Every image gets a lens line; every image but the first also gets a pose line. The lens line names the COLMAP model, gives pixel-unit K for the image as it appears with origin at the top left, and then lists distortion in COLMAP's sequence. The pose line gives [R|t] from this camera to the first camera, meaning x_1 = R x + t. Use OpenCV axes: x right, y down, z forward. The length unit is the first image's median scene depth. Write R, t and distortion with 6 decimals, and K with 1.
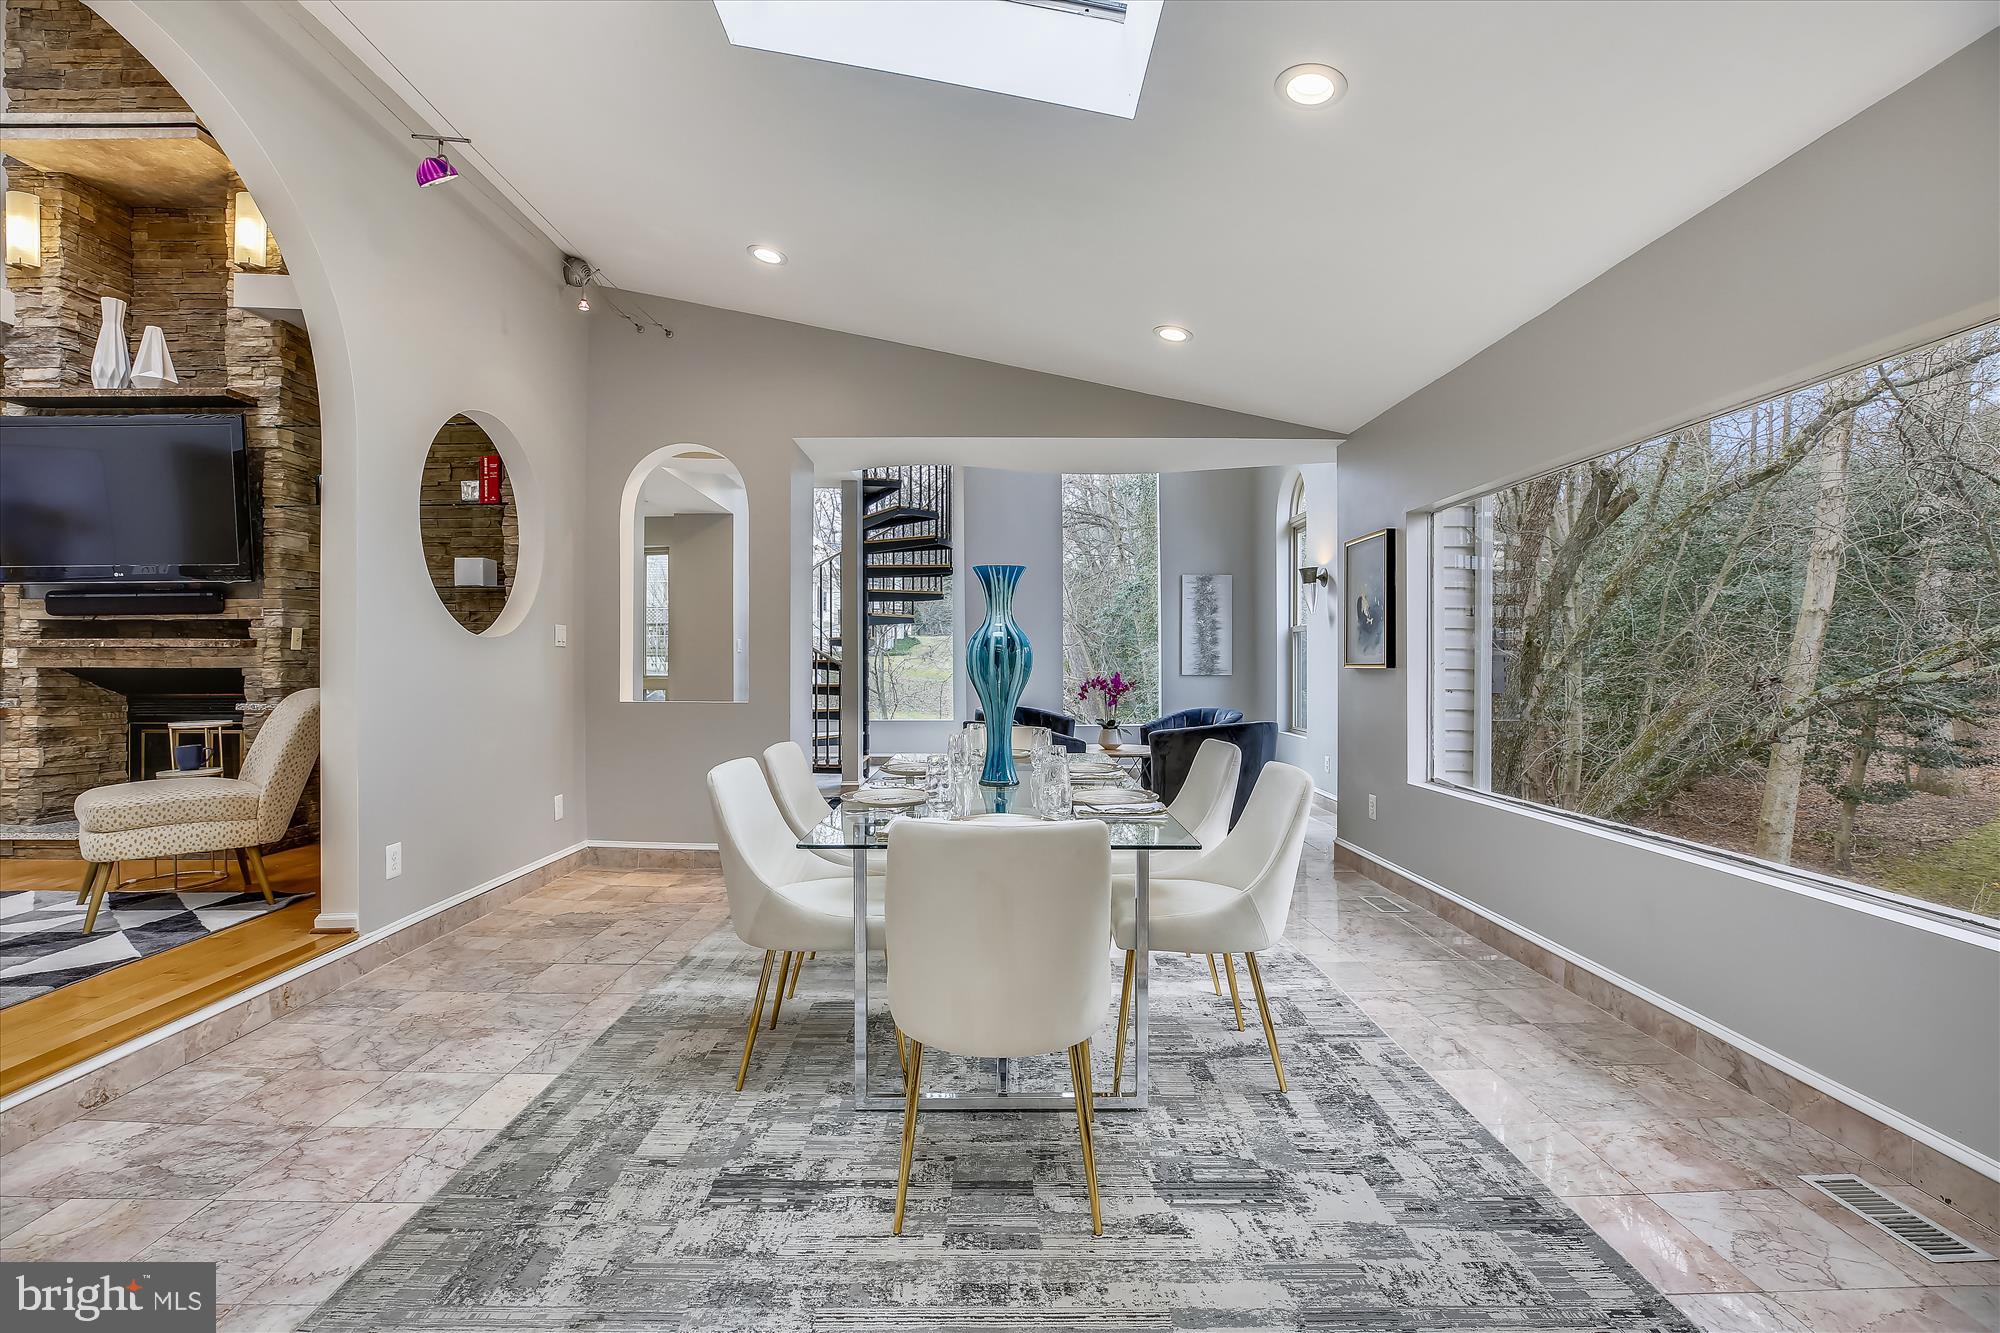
lens RADIAL K [[906.7, 0, 1005.3], [0, 906.7, 668.9], [0, 0, 1]] dist [-0.046558, 0.012005]
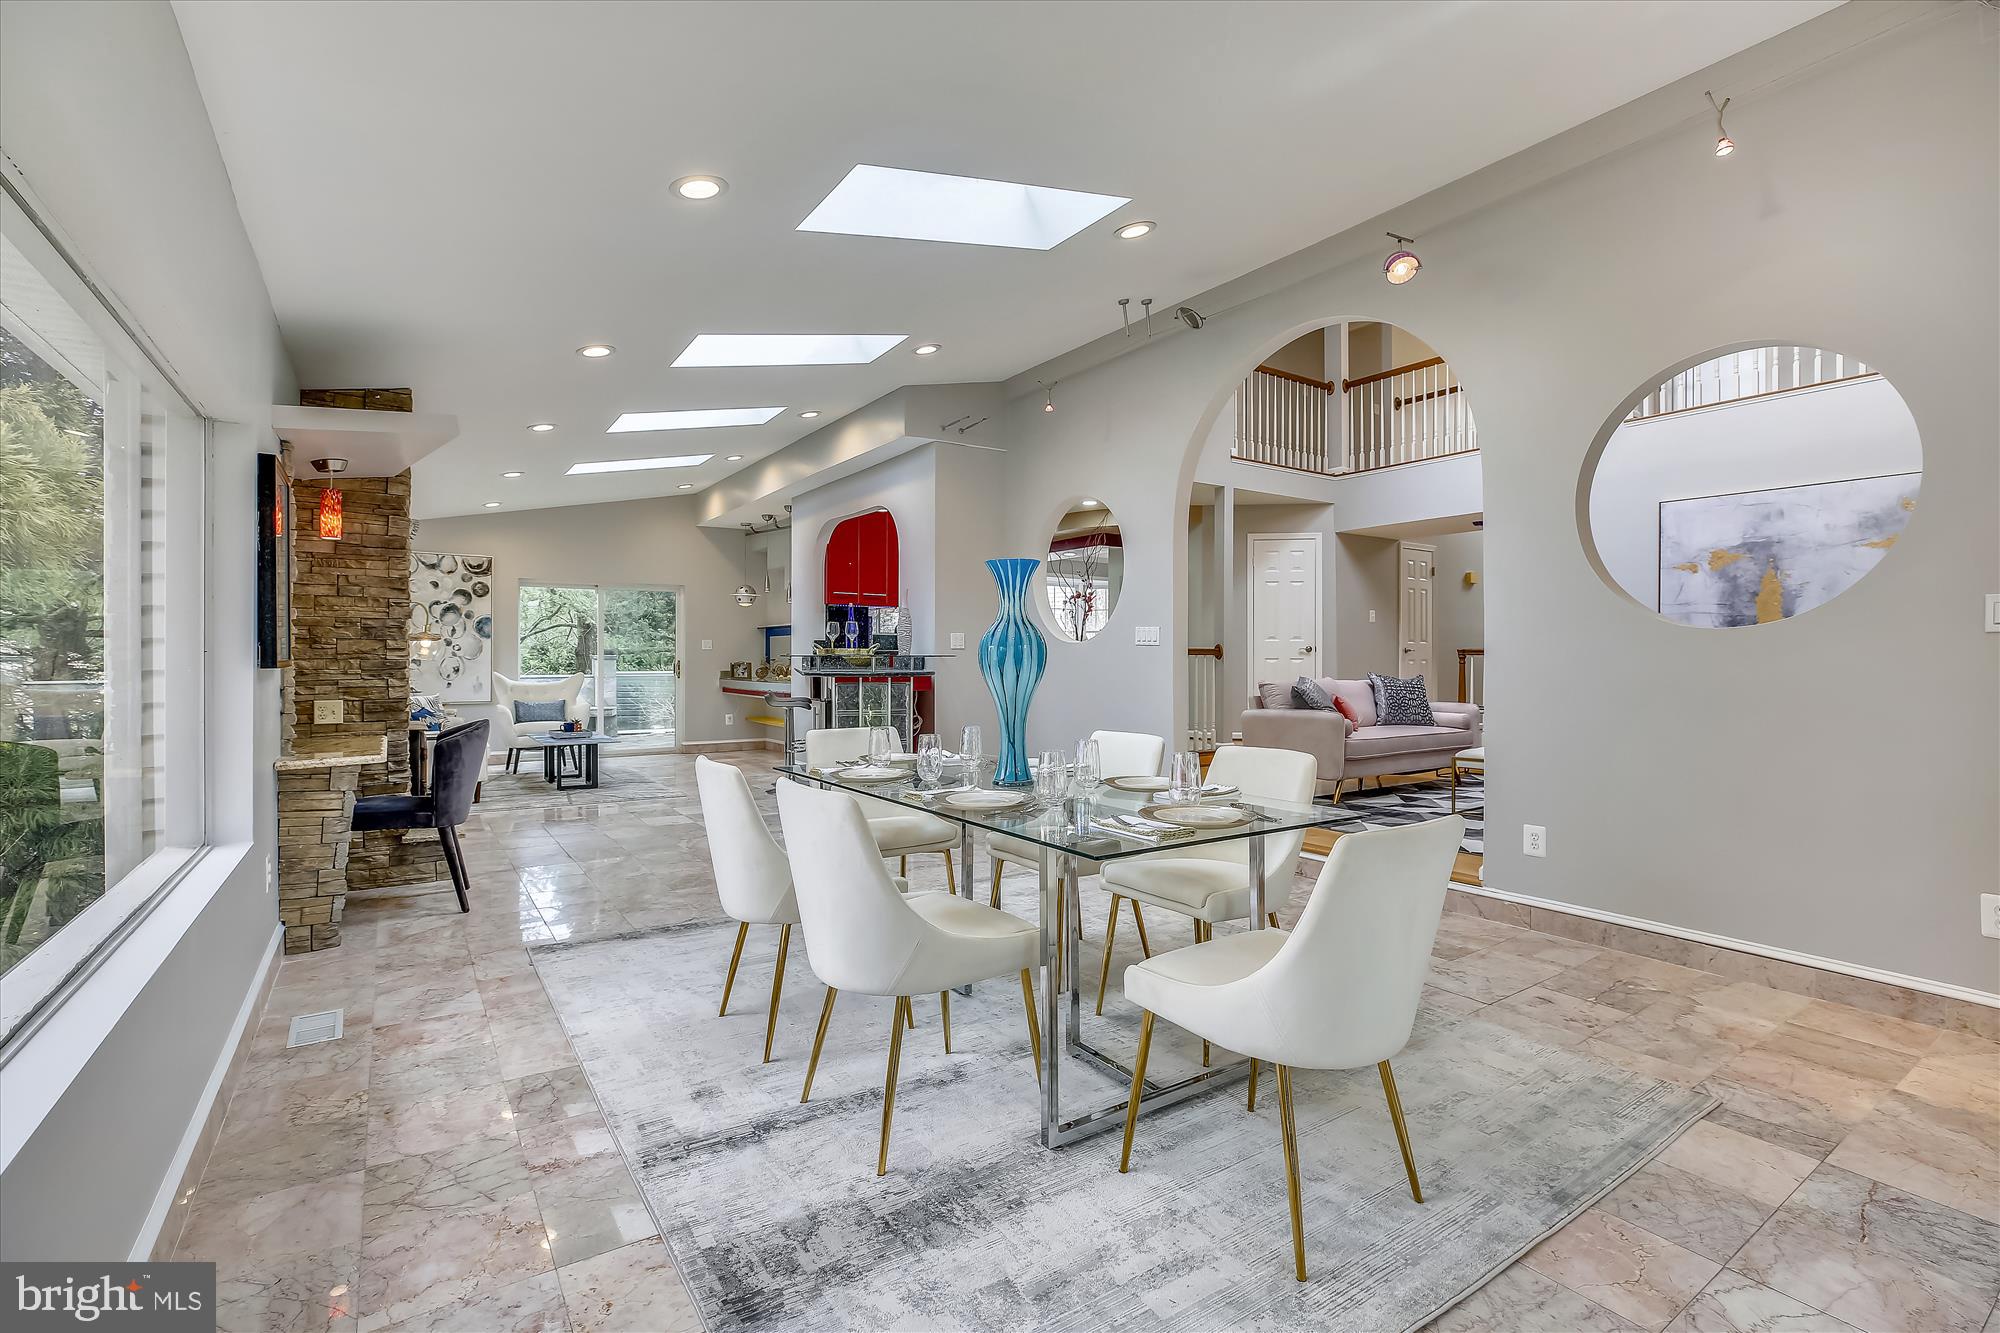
lens RADIAL K [[906.7, 0, 1005.3], [0, 906.7, 668.9], [0, 0, 1]] dist [-0.046558, 0.012005]
pose [[-0.837666, 0.000759, -0.546183, 0.463730], [-0.009054, 0.999842, 0.015274, -0.007075], [0.546108, 0.017740, -0.837527, 1.571038]]
